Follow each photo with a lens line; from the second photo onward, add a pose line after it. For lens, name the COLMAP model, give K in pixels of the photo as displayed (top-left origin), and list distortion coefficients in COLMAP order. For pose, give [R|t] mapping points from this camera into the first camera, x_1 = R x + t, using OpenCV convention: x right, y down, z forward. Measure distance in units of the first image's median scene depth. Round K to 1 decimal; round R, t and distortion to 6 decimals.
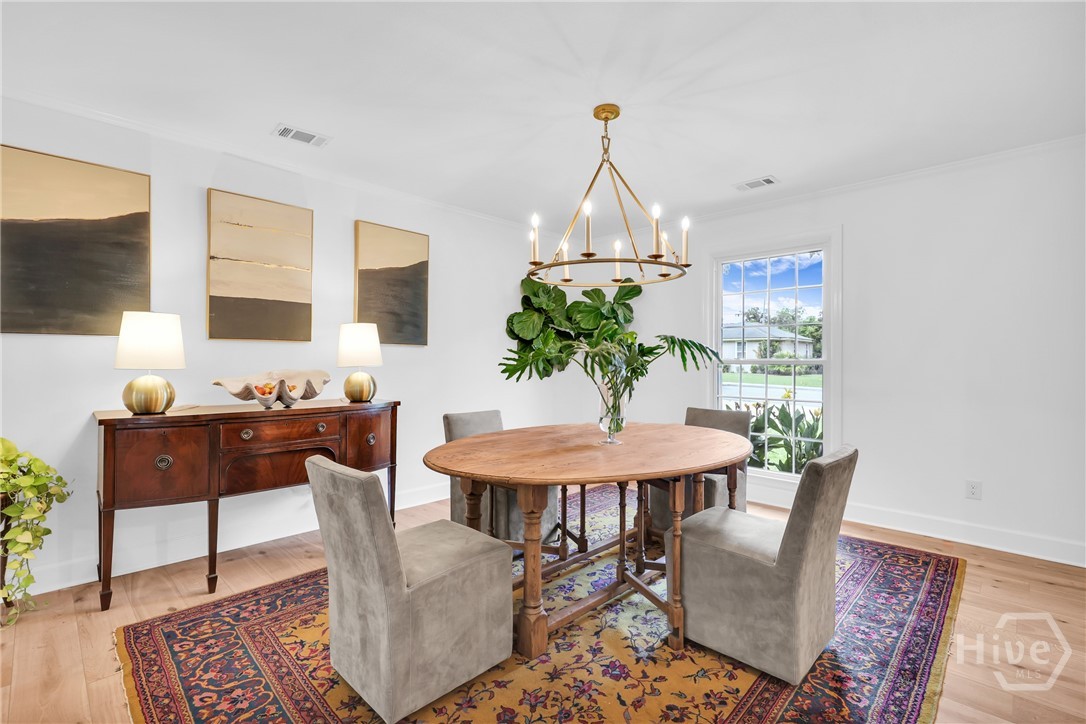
lens RADIAL K [[485.3, 0, 545.9], [0, 485.3, 360.9], [0, 0, 1]] dist [0.001501, 0.000034]
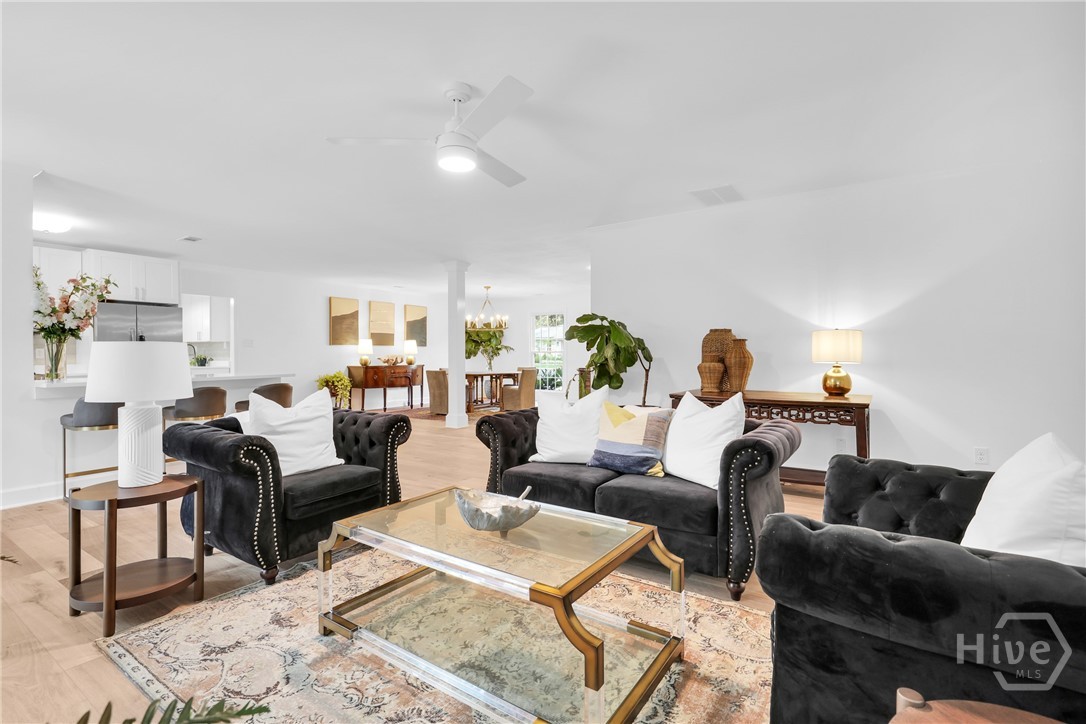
lens RADIAL K [[485.3, 0, 547.7], [0, 485.3, 357.5], [0, 0, 1]] dist [0.001501, 0.000034]
pose [[0.981636, -0.007570, 0.190611, -0.113520], [0.006805, 0.999966, 0.004669, 0.028039], [-0.190640, -0.003286, 0.981654, -2.317863]]
